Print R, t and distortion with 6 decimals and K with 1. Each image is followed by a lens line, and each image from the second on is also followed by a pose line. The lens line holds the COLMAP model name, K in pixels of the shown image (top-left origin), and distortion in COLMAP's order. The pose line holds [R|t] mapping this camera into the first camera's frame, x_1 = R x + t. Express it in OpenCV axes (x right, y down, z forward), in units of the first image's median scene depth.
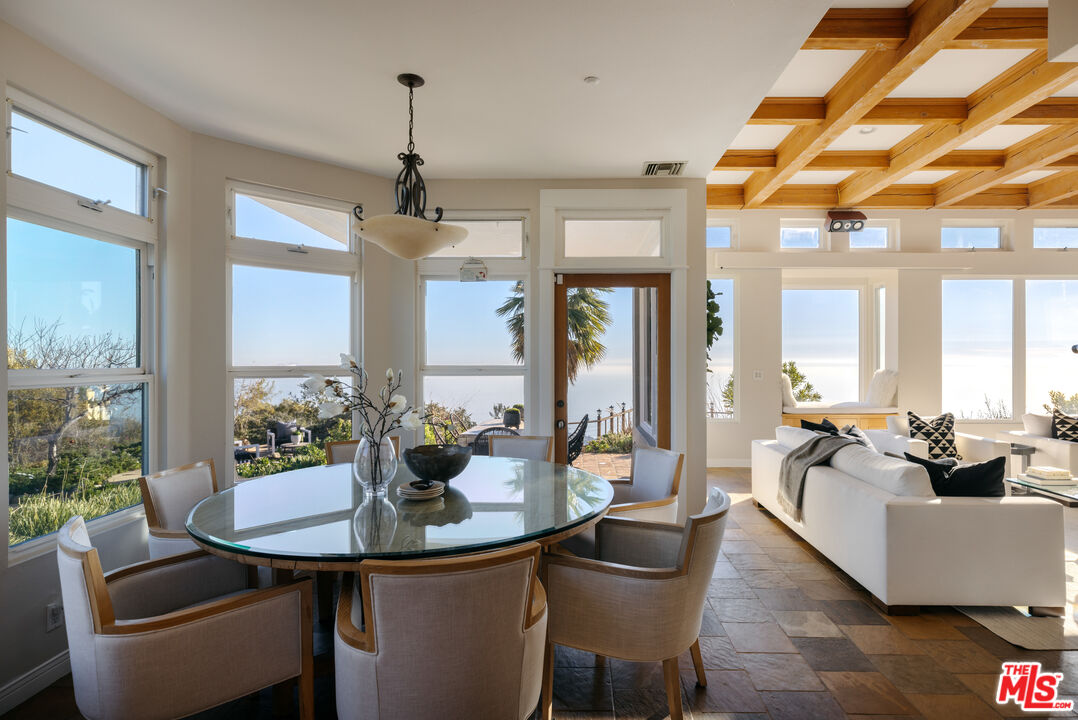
lens RADIAL K [[557.1, 0, 587.9], [0, 557.1, 357.2], [0, 0, 1]] dist [0.001564, -0.000061]
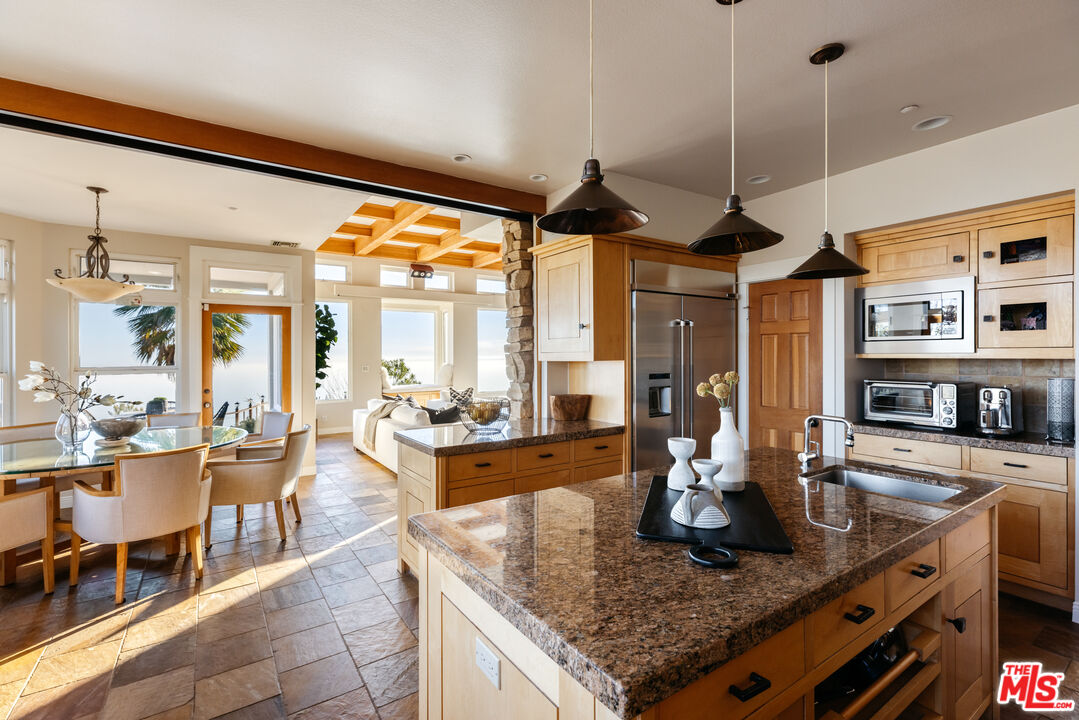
lens RADIAL K [[469.5, 0, 545.6], [0, 469.5, 351.2], [0, 0, 1]] dist [0.001505, -0.000316]
pose [[0.824327, -0.002513, 0.566108, -0.010228], [0.005044, 0.999983, -0.002906, -0.010296], [-0.566092, 0.005251, 0.824326, -0.381153]]
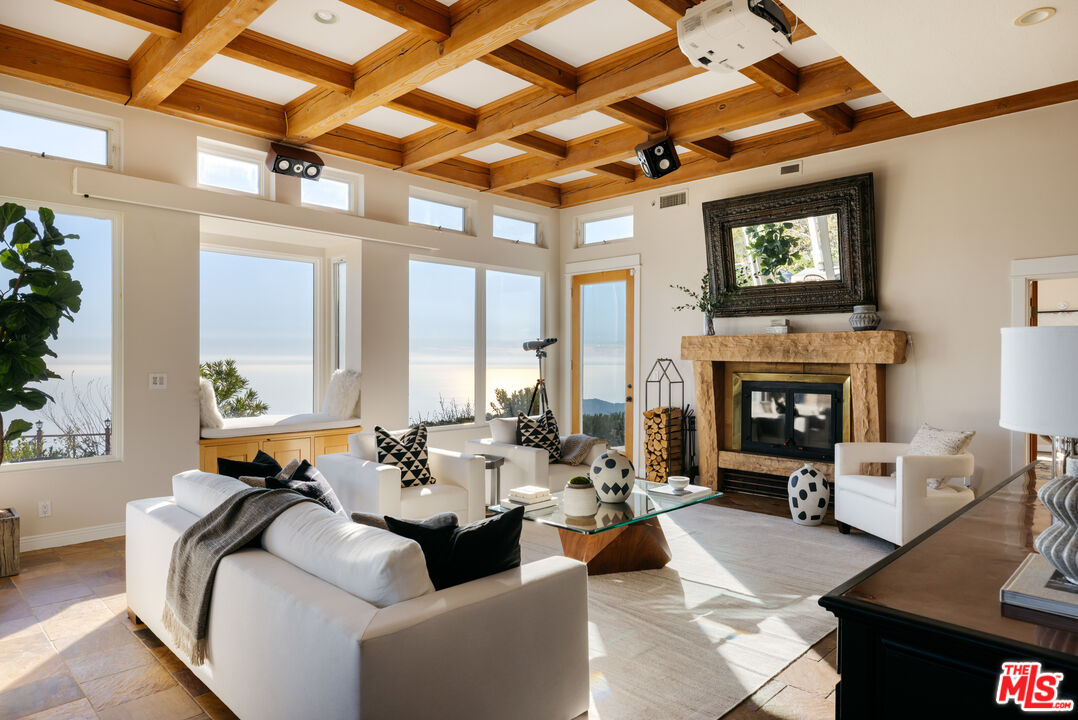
lens RADIAL K [[640.1, 0, 534.3], [0, 640.1, 360.8], [0, 0, 1]] dist [-0.000275, 0.000341]
pose [[0.707934, -0.001639, 0.706276, 0.122702], [-0.006699, 0.999937, 0.009035, 0.000812], [-0.706246, -0.011128, 0.707879, 0.248554]]
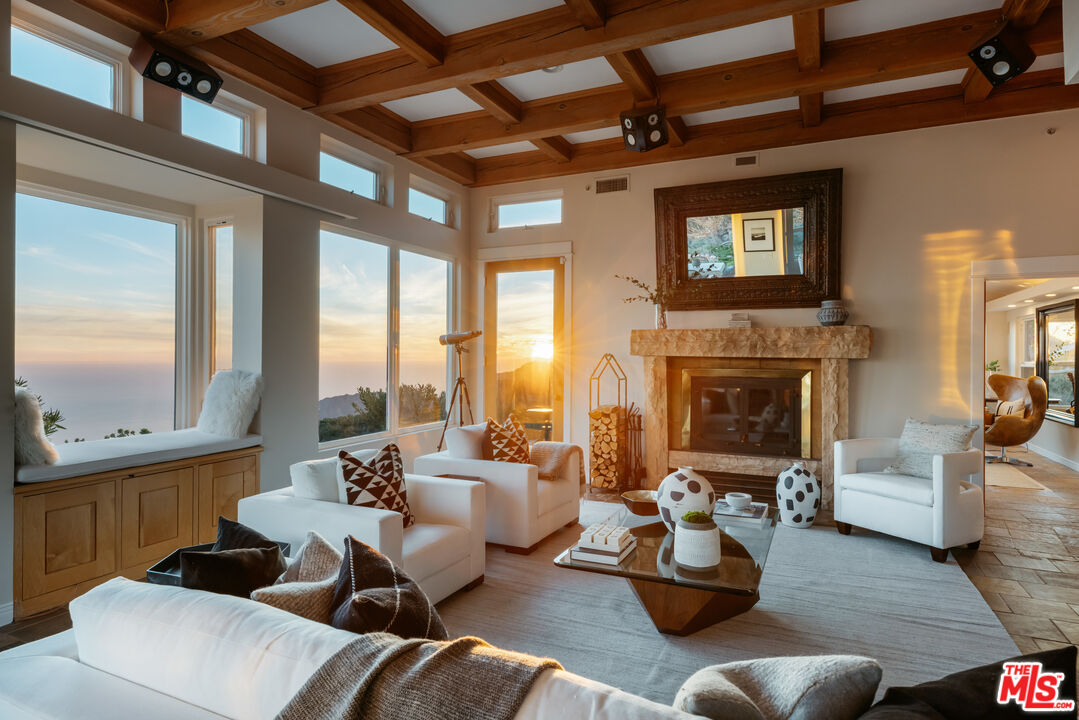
lens RADIAL K [[597.0, 0, 535.6], [0, 597.0, 350.3], [0, 0, 1]] dist [0.010653, 0.001214]
pose [[0.434126, 0.004904, 0.900839, 0.151721], [-0.006012, 0.999979, -0.002546, 0.003309], [-0.900832, -0.004310, 0.434146, 0.593973]]
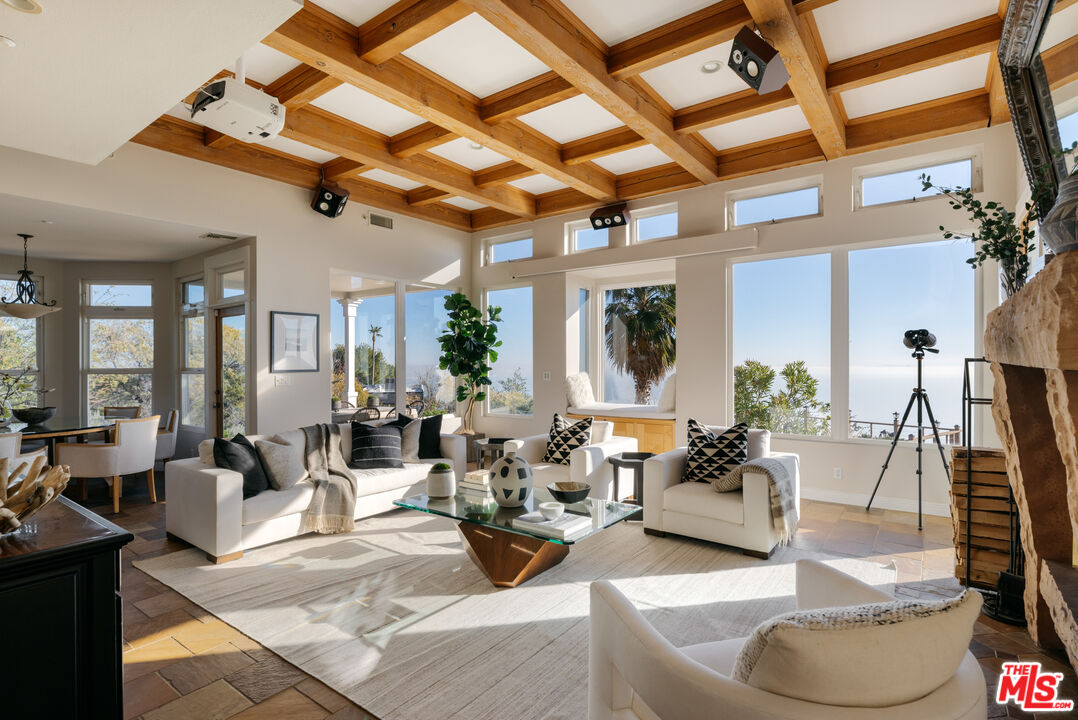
lens RADIAL K [[522.3, 0, 544.4], [0, 522.3, 364.7], [0, 0, 1]] dist [-0.002675, 0.000996]
pose [[0.809162, -0.005196, -0.587563, 1.094736], [0.011103, 0.999918, 0.006447, 0.005583], [0.587481, -0.011741, 0.809153, 0.246481]]
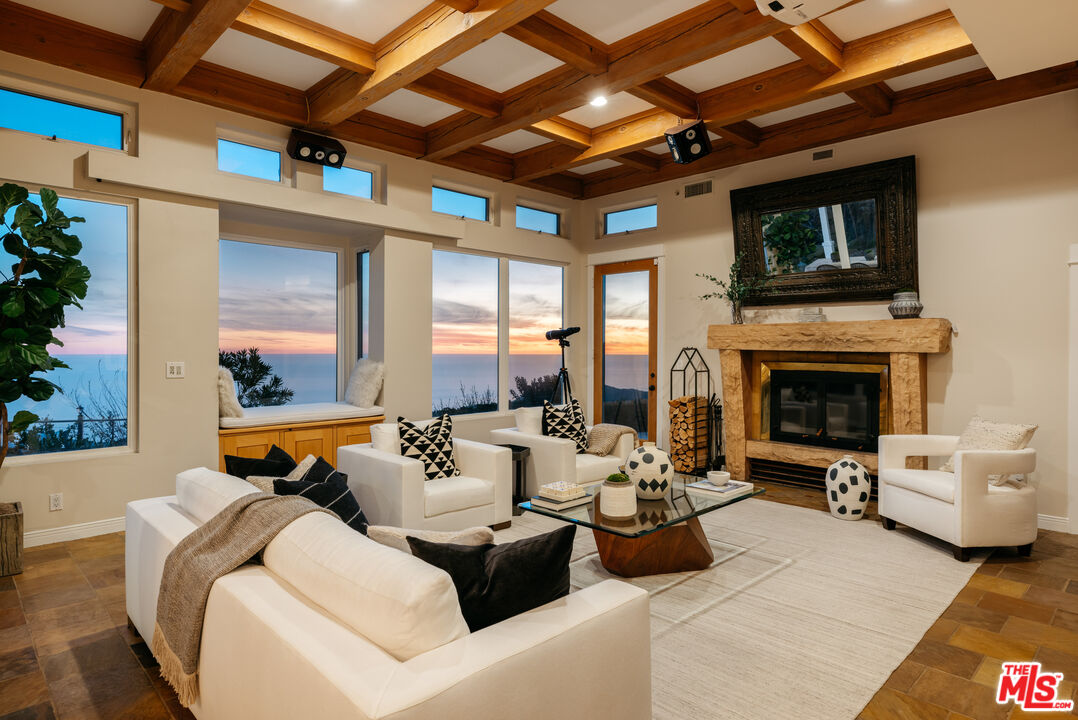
lens RADIAL K [[596.4, 0, 540.2], [0, 596.4, 342.0], [0, 0, 1]] dist [0.010653, 0.001214]
pose [[0.717174, 0.008122, 0.696846, 0.170150], [-0.006099, 0.999967, -0.005378, 0.003789], [-0.696867, -0.000394, 0.717200, 0.323601]]
